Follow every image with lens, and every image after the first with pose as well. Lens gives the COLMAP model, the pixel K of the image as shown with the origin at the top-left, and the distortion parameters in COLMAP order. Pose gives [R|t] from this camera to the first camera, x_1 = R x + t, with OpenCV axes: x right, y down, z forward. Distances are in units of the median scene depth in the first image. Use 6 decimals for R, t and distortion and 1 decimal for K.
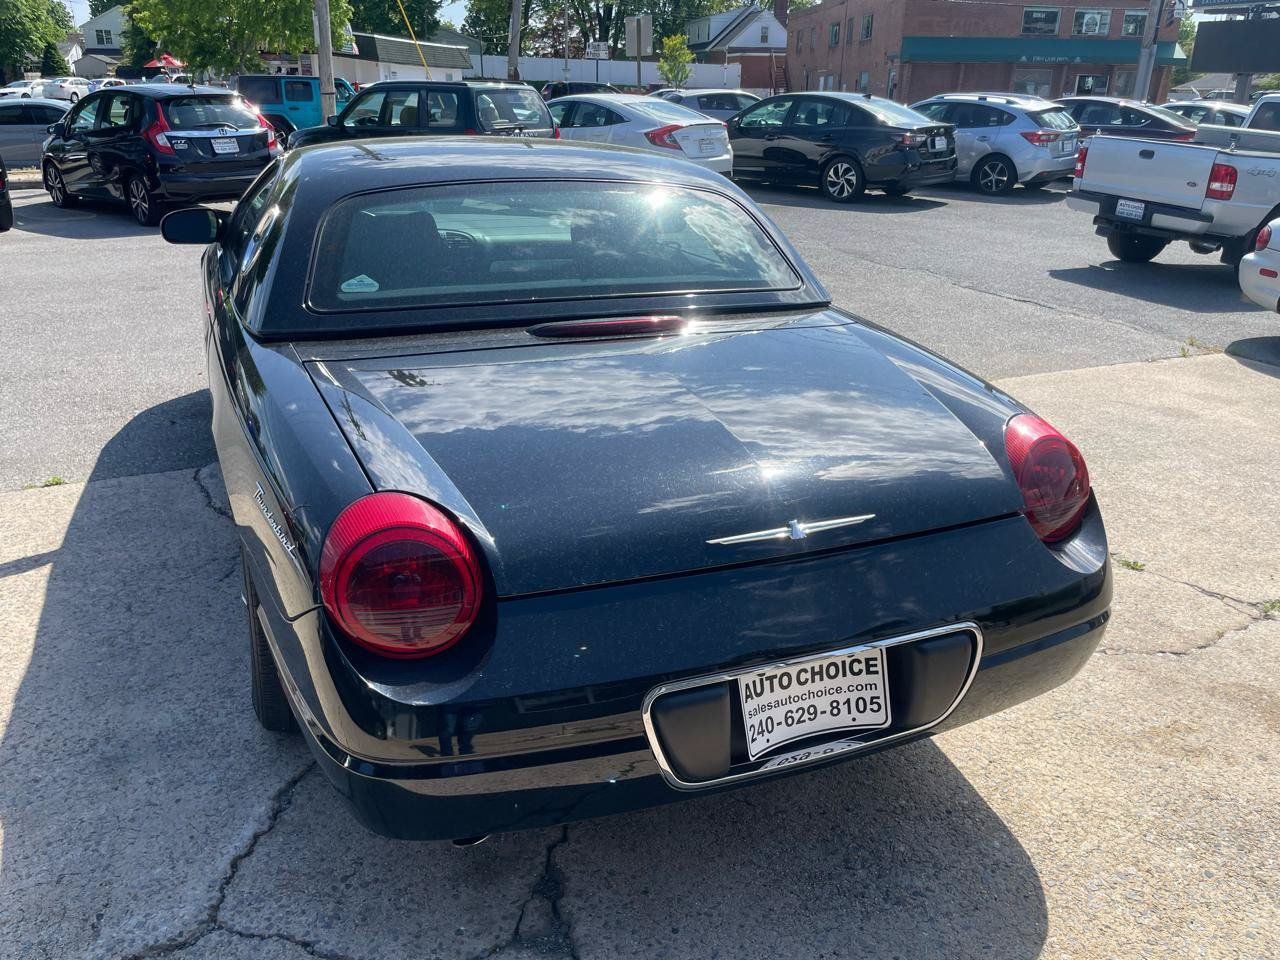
lens RADIAL K [[968.1, 0, 626.6], [0, 968.1, 482.9], [0, 0, 1]] dist [0.087075, -0.118366]
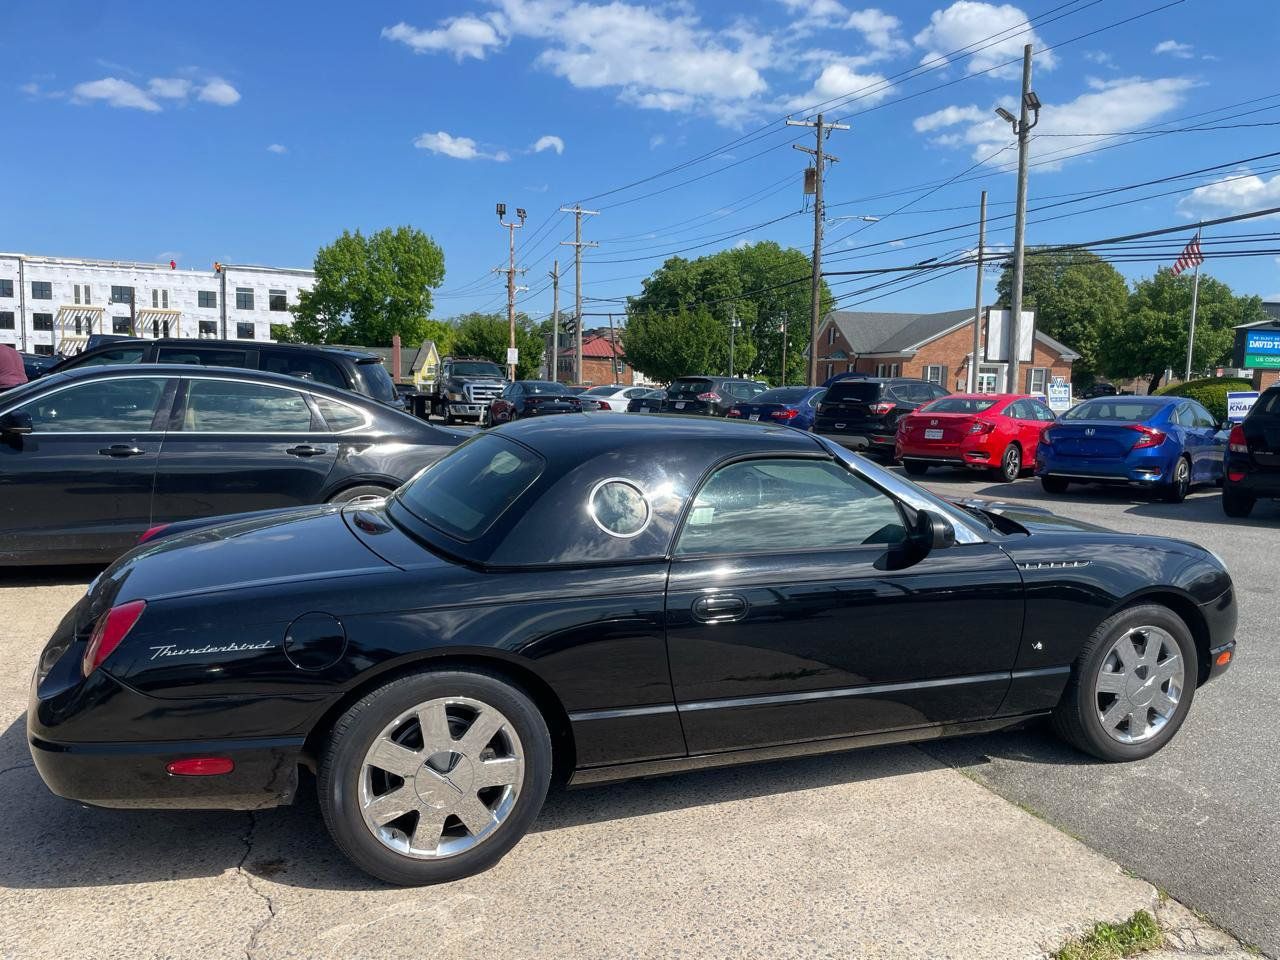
lens RADIAL K [[968.1, 0, 649.3], [0, 968.1, 488.7], [0, 0, 1]] dist [0.087075, -0.118366]
pose [[0.004456, 0.106031, -0.994353, 1.249492], [-0.387498, 0.916855, 0.096031, -0.437617], [0.921860, 0.384882, 0.045172, 1.114790]]
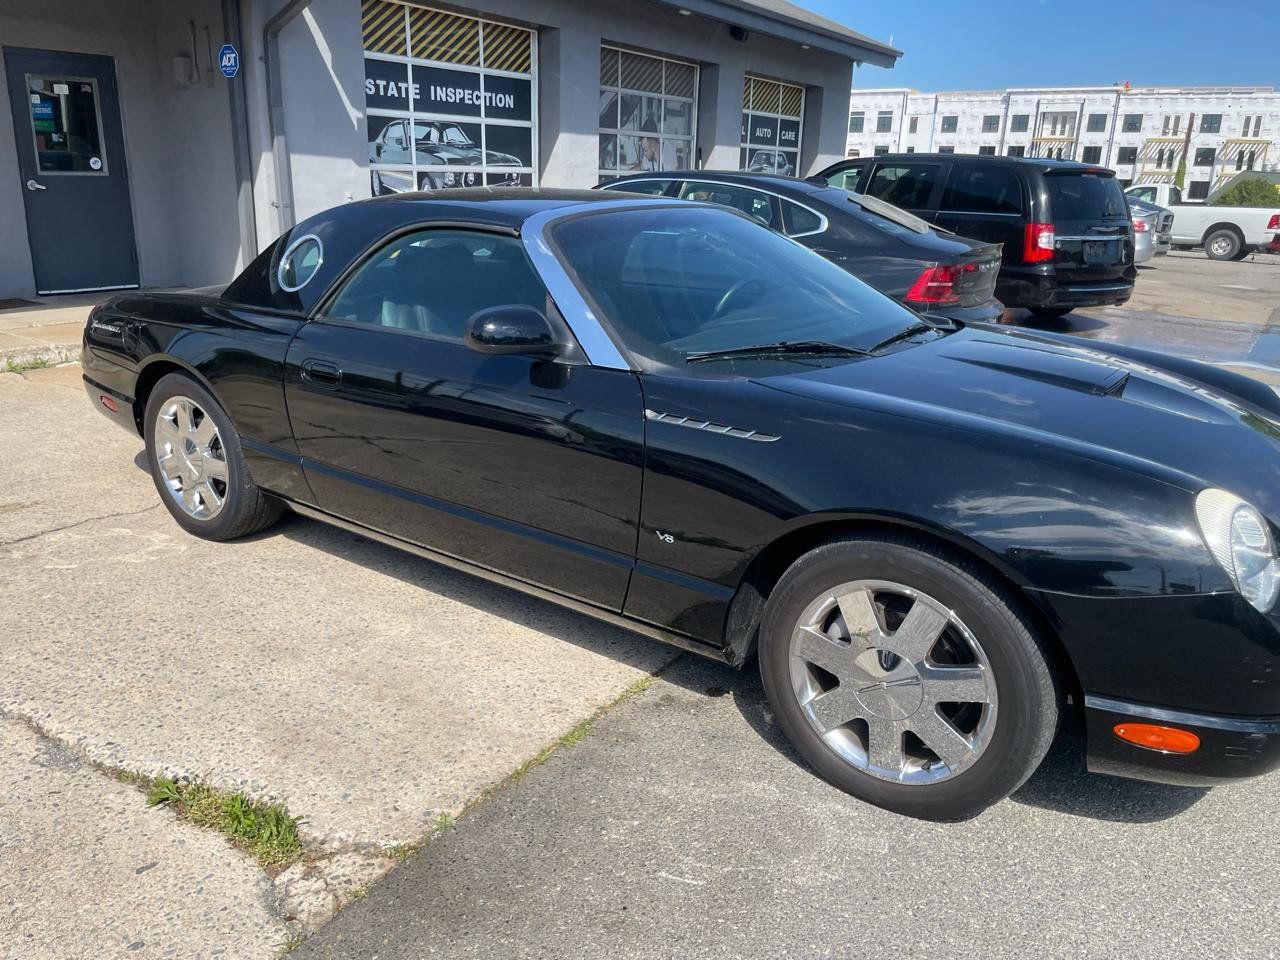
lens RADIAL K [[971.2, 0, 632.1], [0, 971.2, 478.3], [0, 0, 1]] dist [0.079152, -0.105427]
pose [[-0.849754, 0.119283, -0.513508, 0.442560], [-0.226811, 0.796584, 0.560367, -0.843011], [0.475894, 0.592643, -0.649845, 2.251103]]
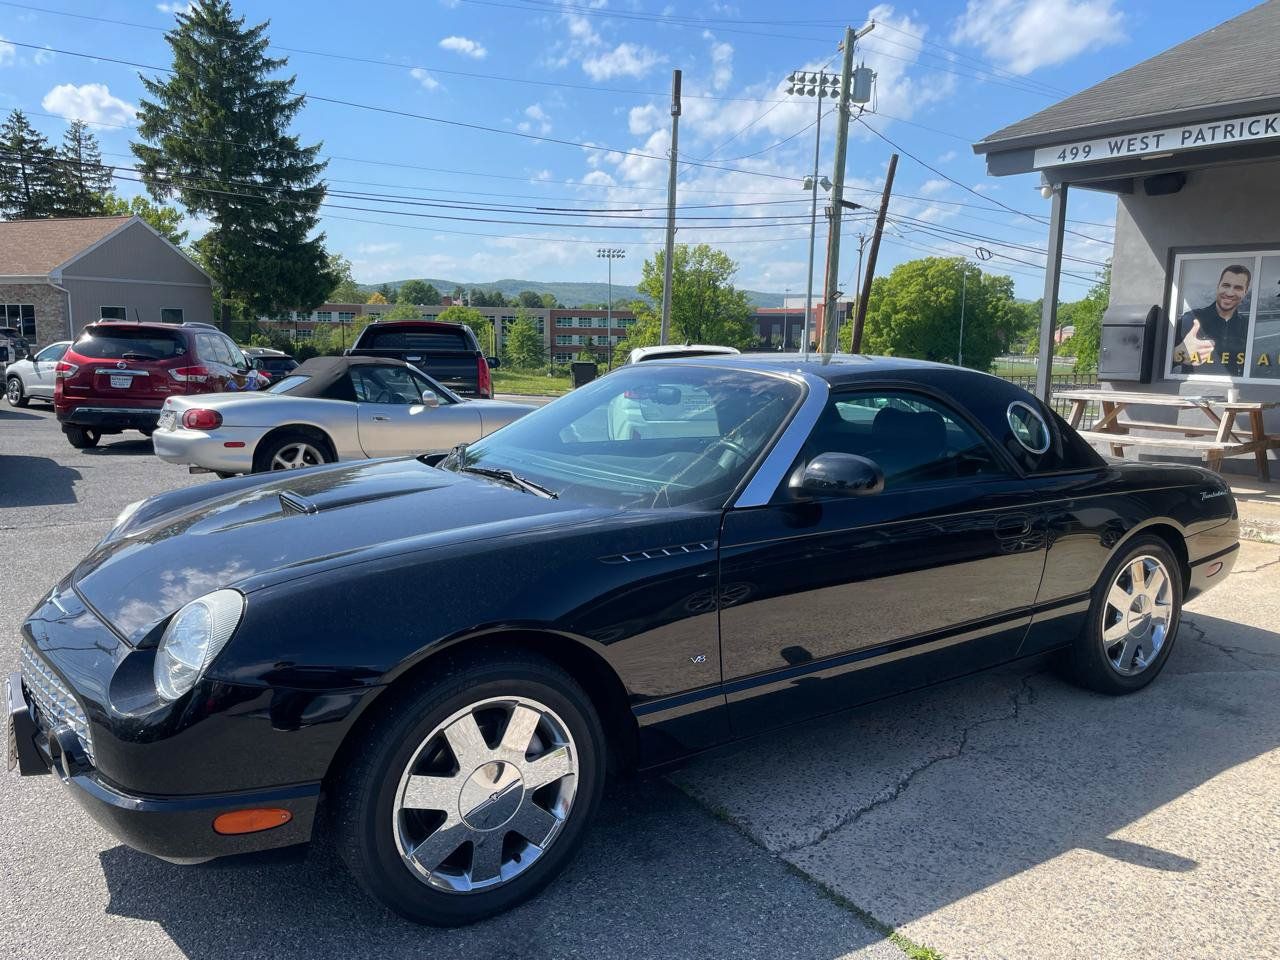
lens RADIAL K [[968.1, 0, 636.9], [0, 968.1, 488.9], [0, 0, 1]] dist [0.087075, -0.118366]
pose [[-0.189720, -0.169767, 0.967050, -1.509598], [0.337563, 0.913618, 0.226612, -0.626650], [-0.921985, 0.369433, -0.116025, 1.599025]]
